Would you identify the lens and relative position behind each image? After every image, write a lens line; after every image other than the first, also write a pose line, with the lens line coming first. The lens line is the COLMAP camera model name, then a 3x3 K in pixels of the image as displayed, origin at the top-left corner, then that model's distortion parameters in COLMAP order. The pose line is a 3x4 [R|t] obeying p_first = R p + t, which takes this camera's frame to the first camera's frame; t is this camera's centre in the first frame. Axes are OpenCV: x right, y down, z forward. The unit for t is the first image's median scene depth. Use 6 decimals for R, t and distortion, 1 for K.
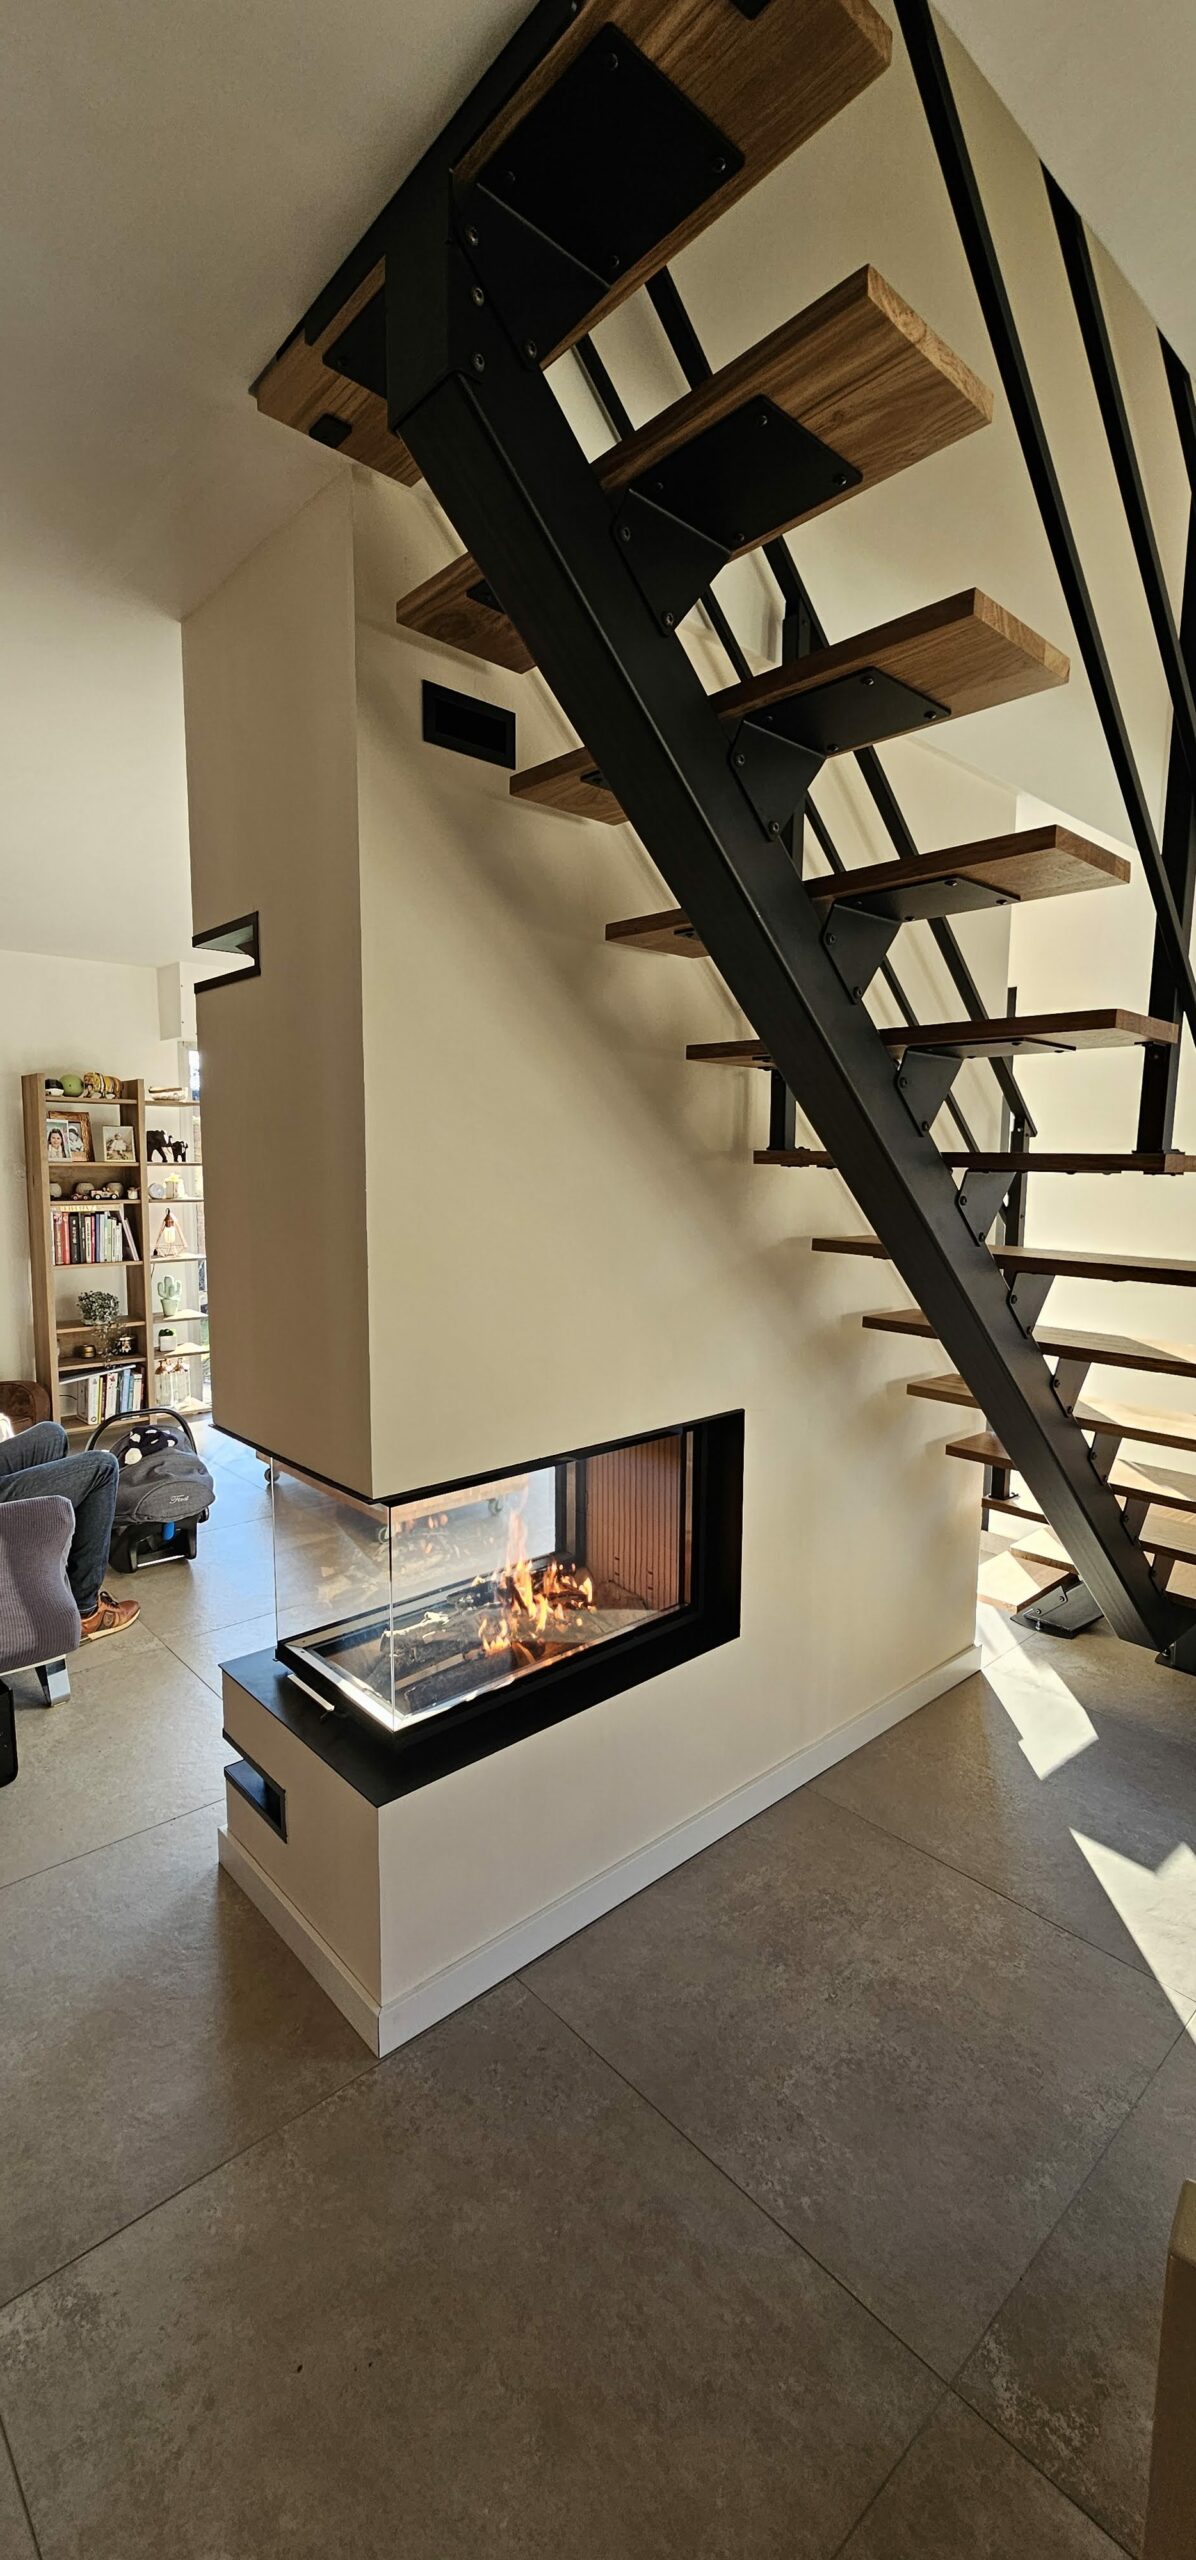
lens RADIAL K [[1051.1, 0, 605.7], [0, 1051.1, 1276.9], [0, 0, 1]] dist [-0.001798, -0.001441]
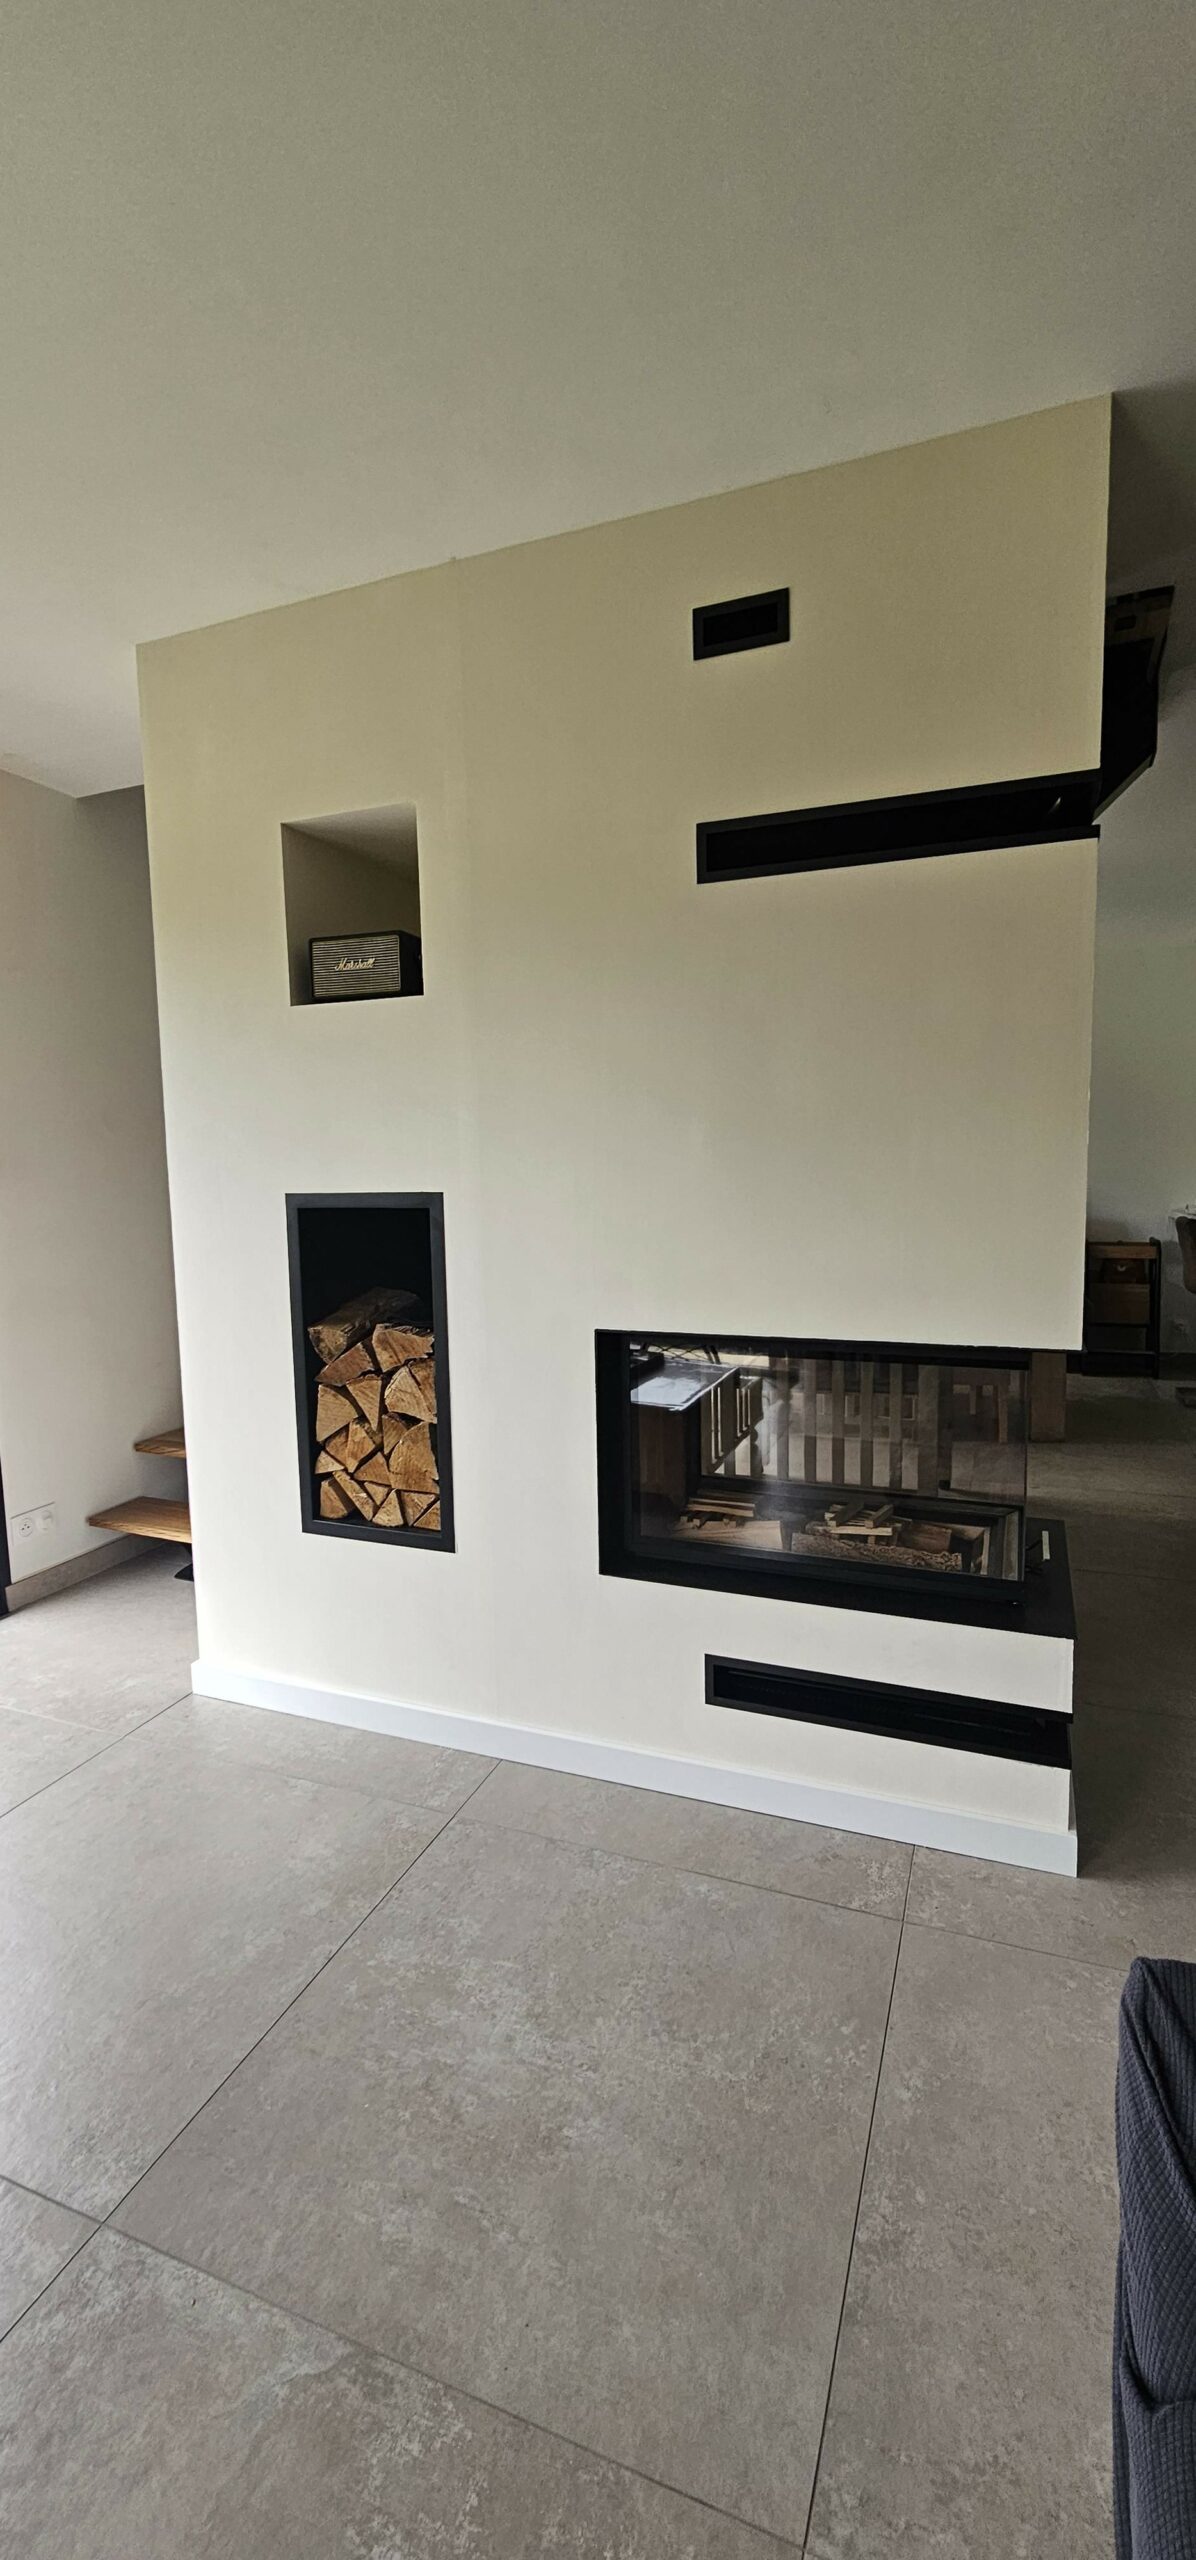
lens RADIAL K [[1051.1, 0, 616.2], [0, 1051.1, 1282.3], [0, 0, 1]] dist [-0.001798, -0.001441]
pose [[-0.441160, -0.110662, 0.890580, -0.440396], [0.122167, 0.975725, 0.181760, -0.041274], [-0.889074, 0.188985, -0.416931, 1.200099]]
